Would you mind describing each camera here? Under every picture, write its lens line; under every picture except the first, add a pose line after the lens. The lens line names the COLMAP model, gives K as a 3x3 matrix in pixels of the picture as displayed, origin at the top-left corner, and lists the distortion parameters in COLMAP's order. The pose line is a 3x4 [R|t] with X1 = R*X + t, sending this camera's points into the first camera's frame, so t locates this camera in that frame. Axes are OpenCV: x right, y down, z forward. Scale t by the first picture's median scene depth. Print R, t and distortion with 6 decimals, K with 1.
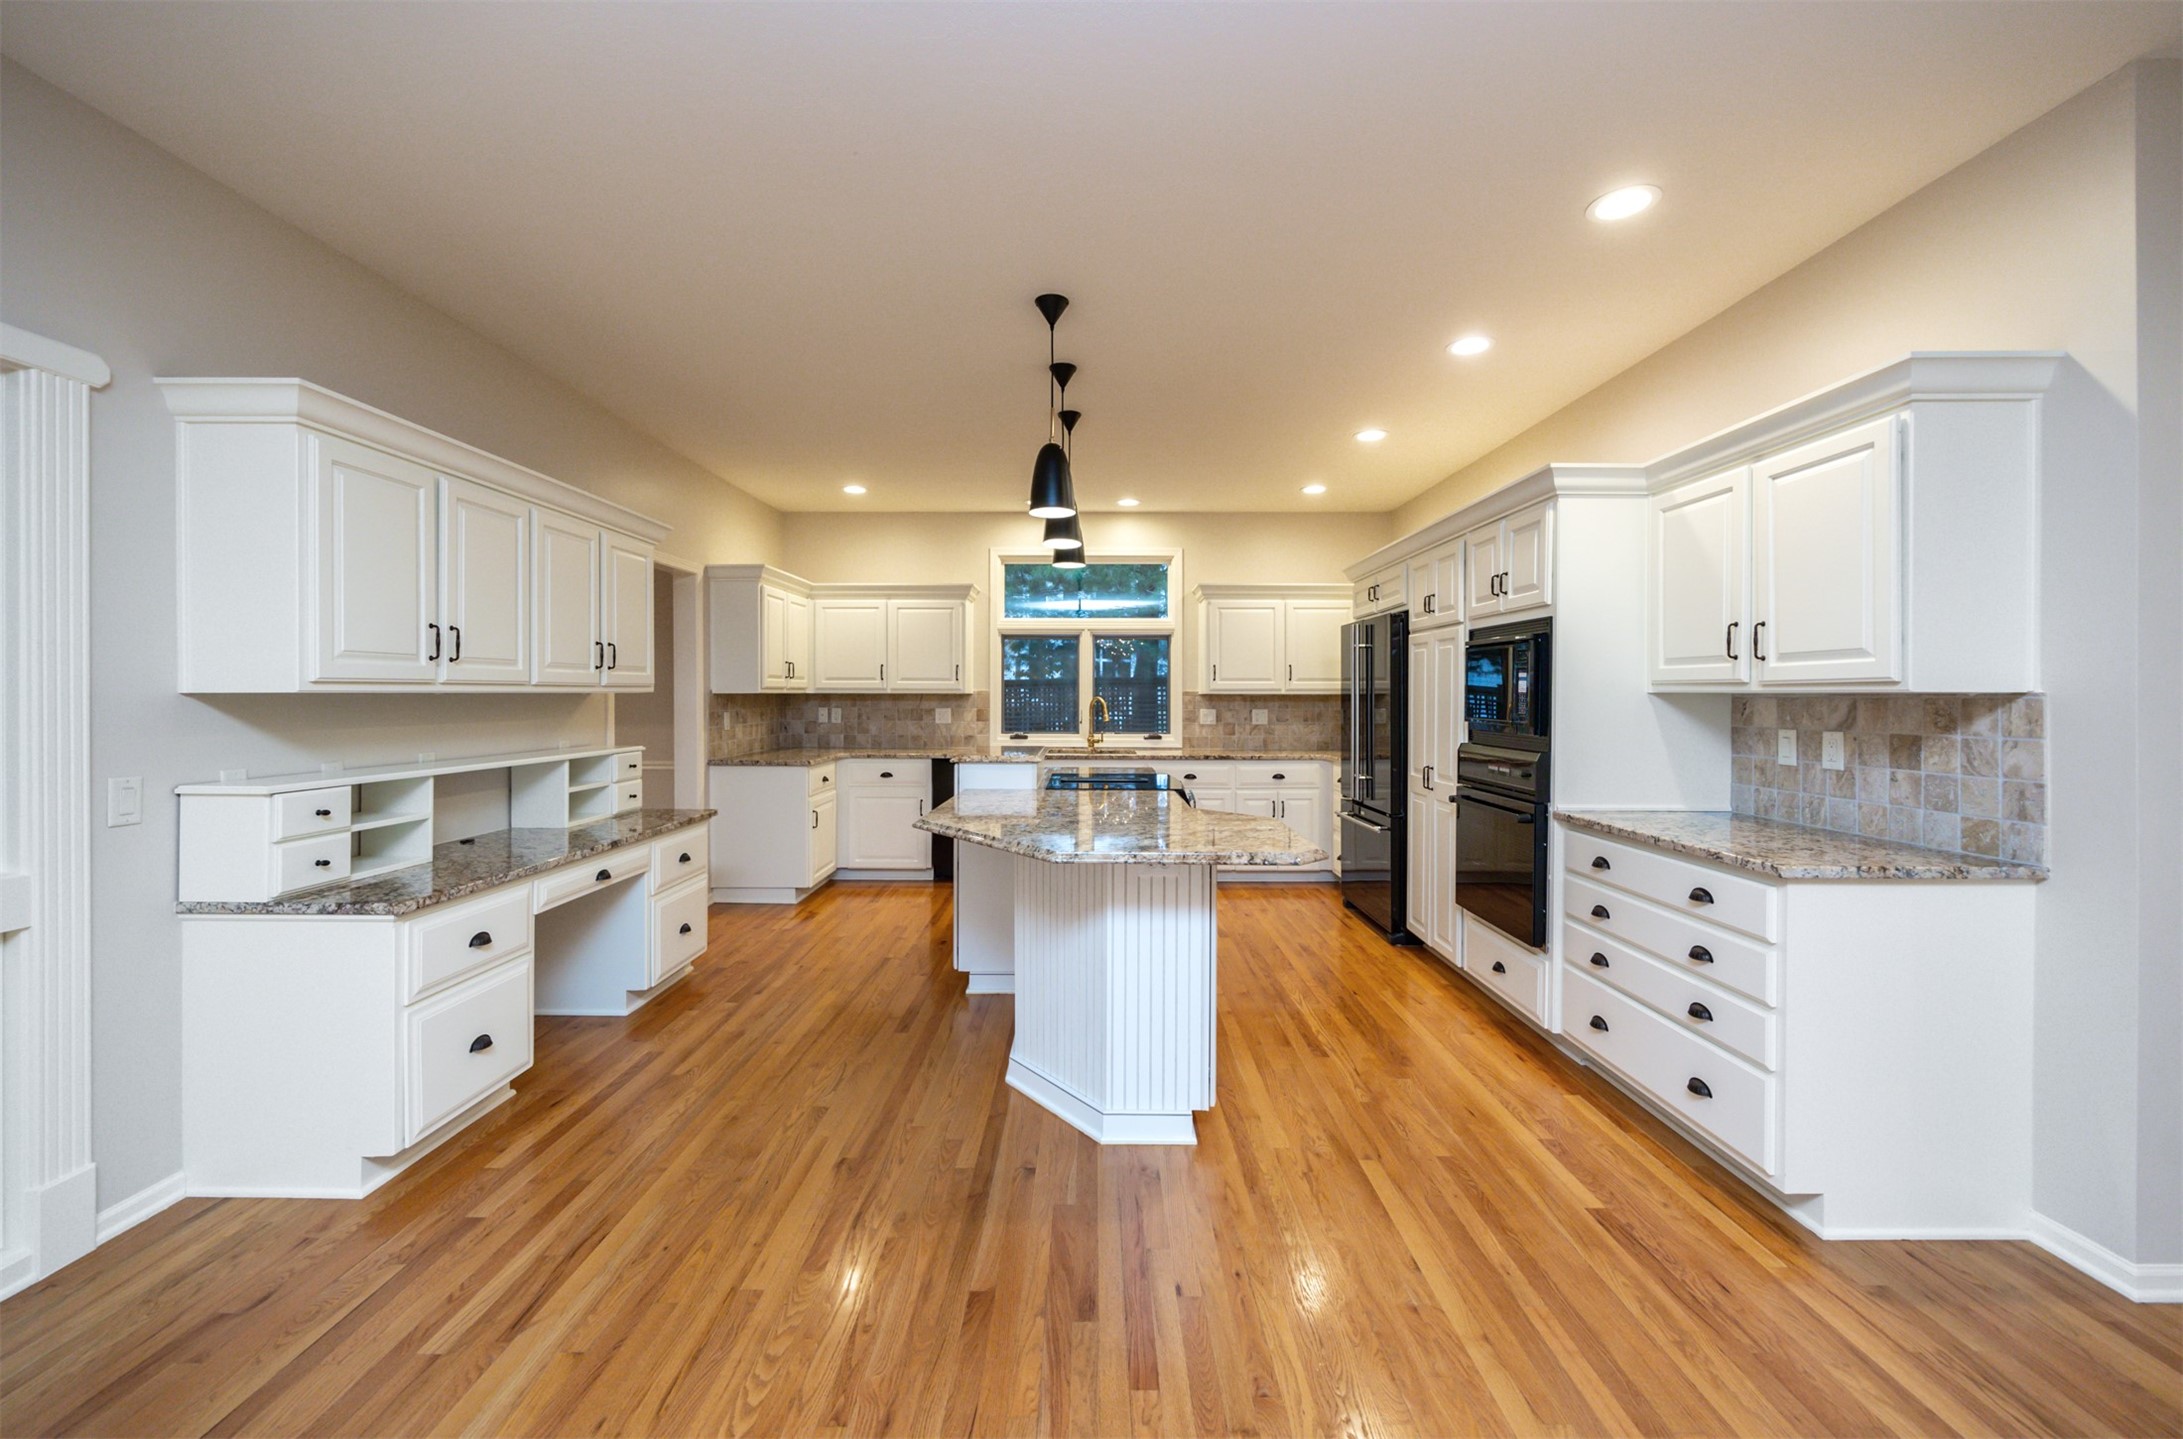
lens RADIAL K [[859.8, 0, 1083.0], [0, 859.8, 696.3], [0, 0, 1]] dist [-0.001538, -0.000173]
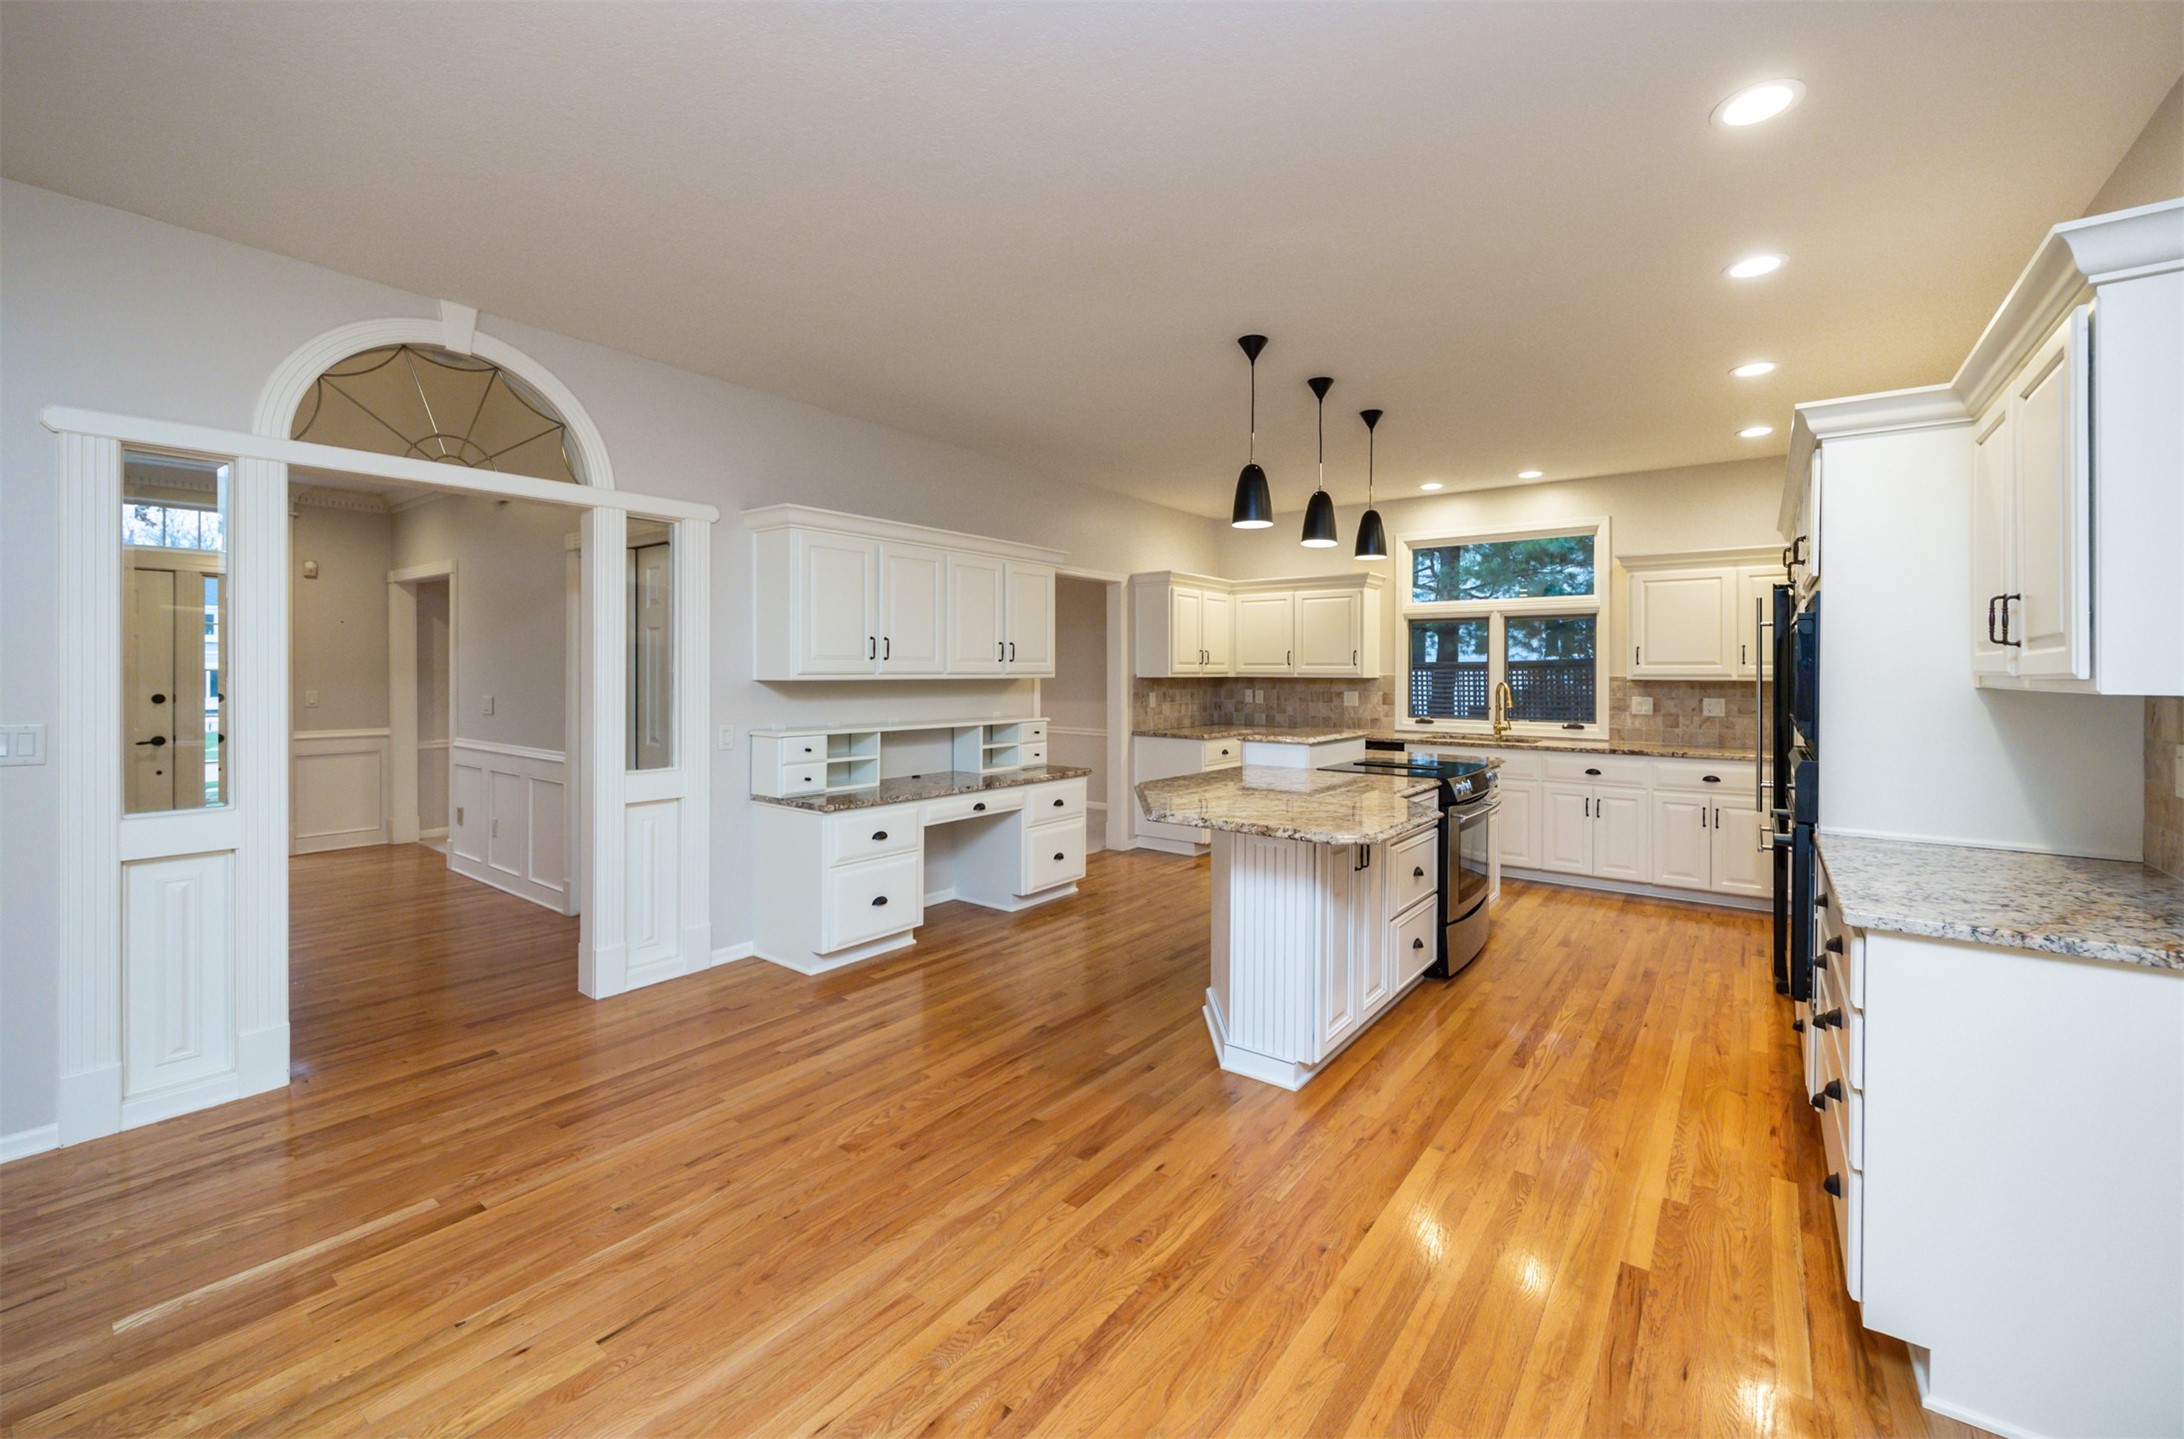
lens RADIAL K [[865.3, 0, 1134.5], [0, 865.3, 673.0], [0, 0, 1]] dist [-0.000336, 0.000106]
pose [[0.816617, 0.001991, -0.577176, 0.491203], [-0.003482, 0.999993, -0.001477, -0.013371], [0.577169, 0.003216, 0.816618, -0.028254]]
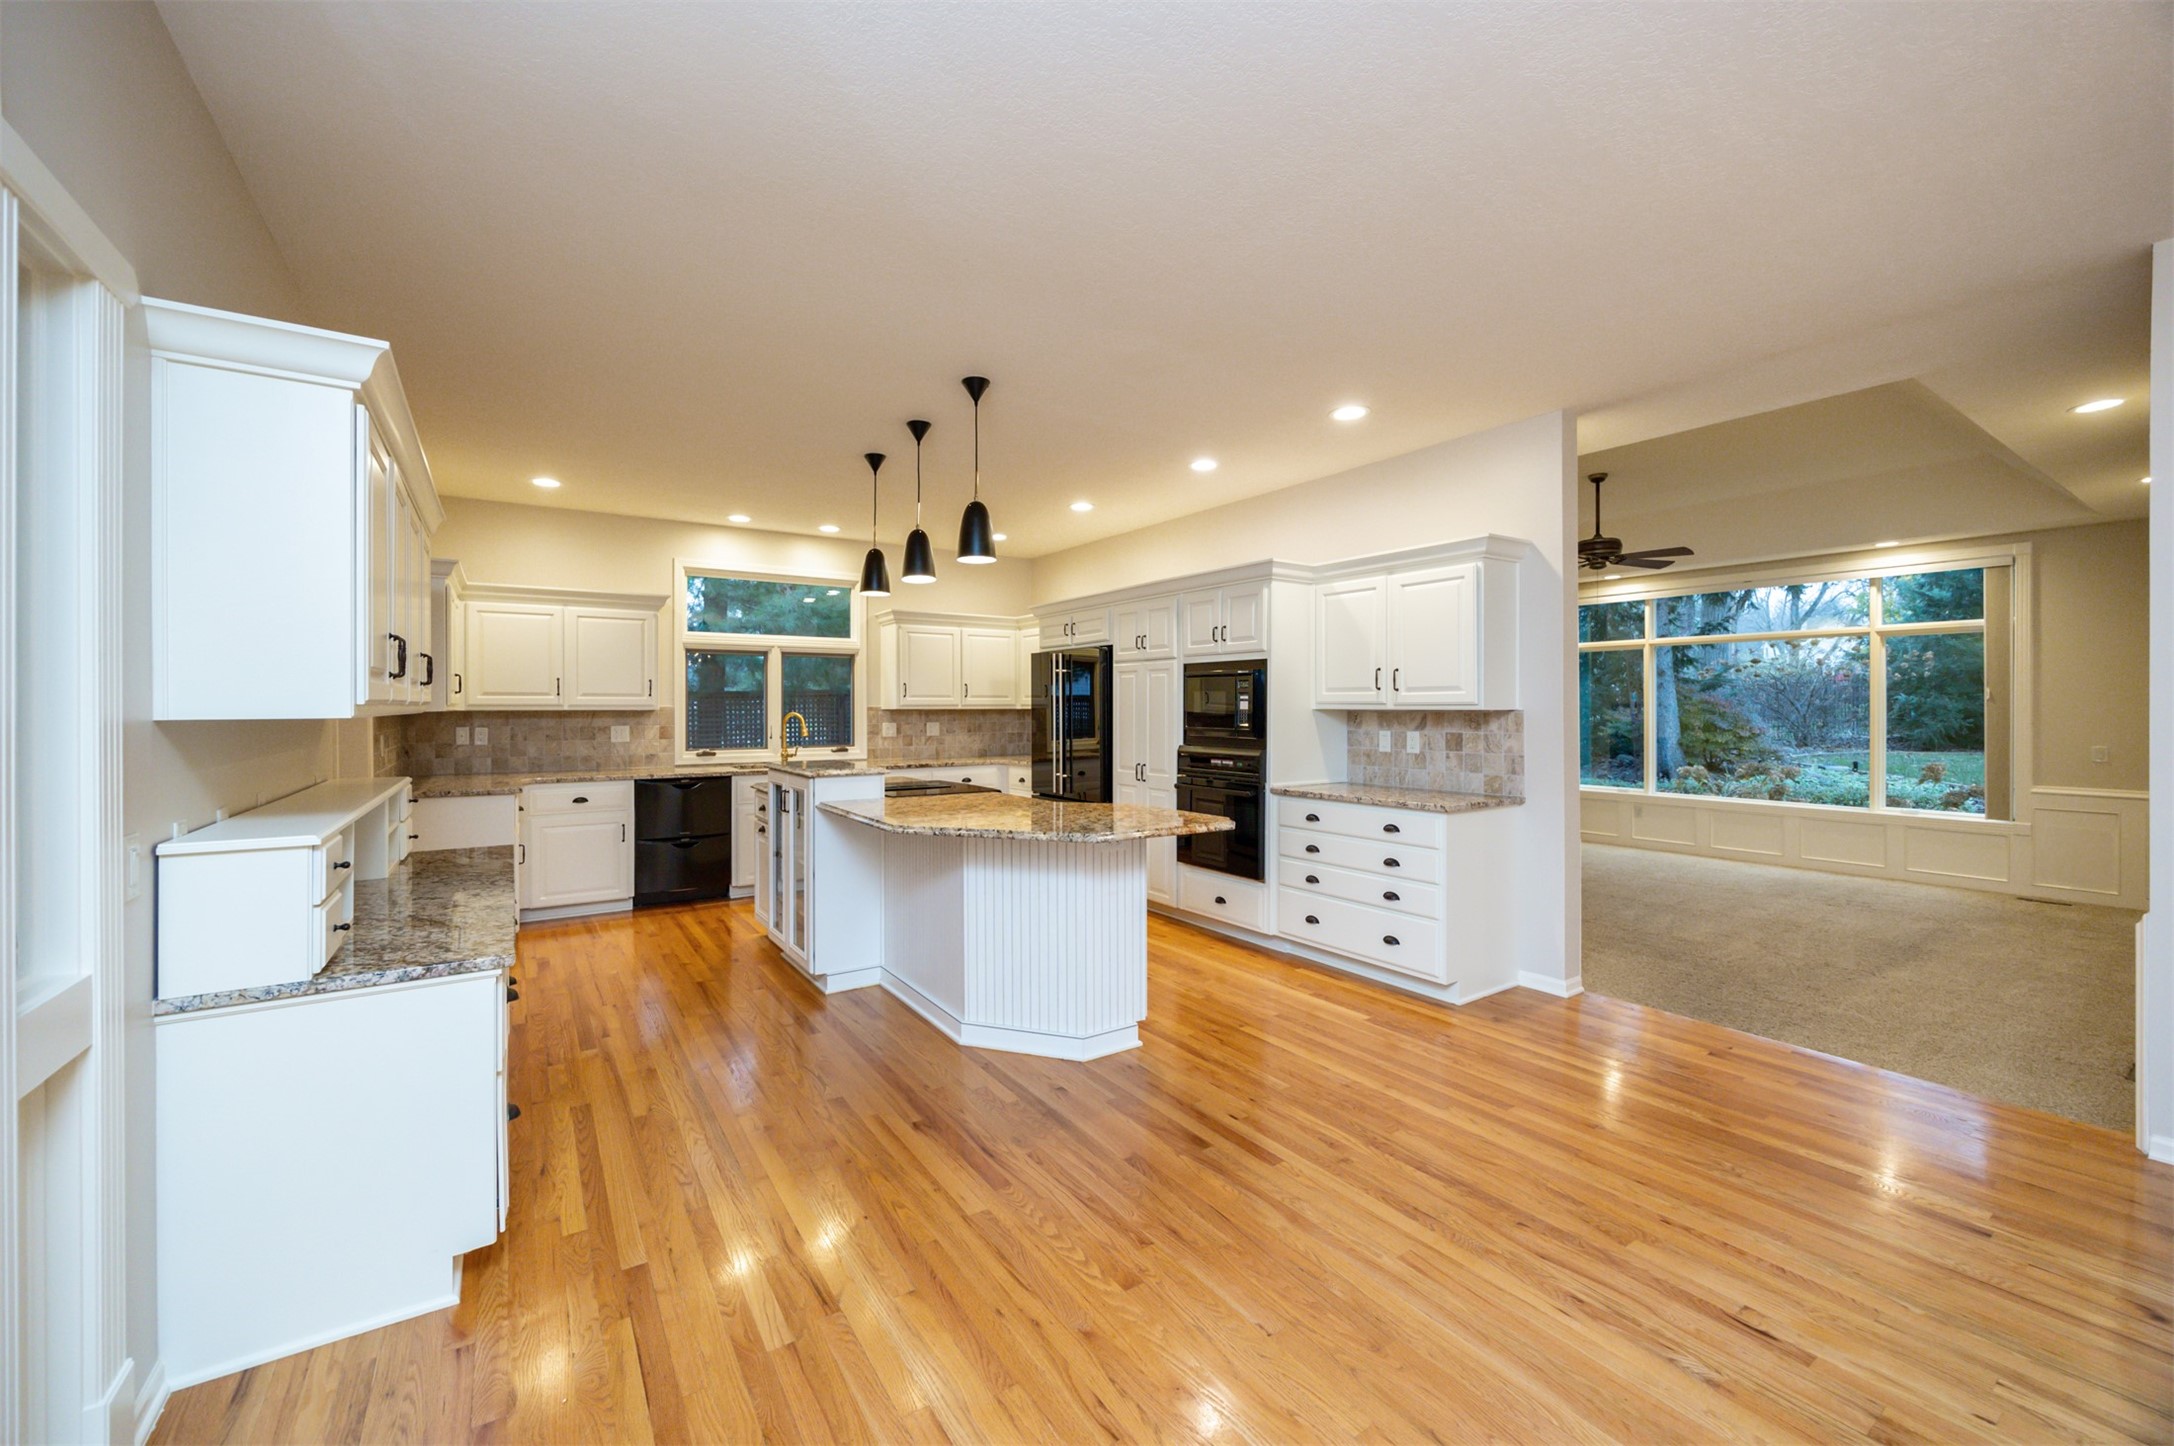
lens RADIAL K [[839.8, 0, 1048.1], [0, 839.8, 706.1], [0, 0, 1]] dist [-0.000896, -0.000030]
pose [[0.837964, -0.002353, 0.545721, -0.576526], [0.003729, 0.999992, -0.001414, -0.009266], [-0.545713, 0.003220, 0.837966, -0.024109]]
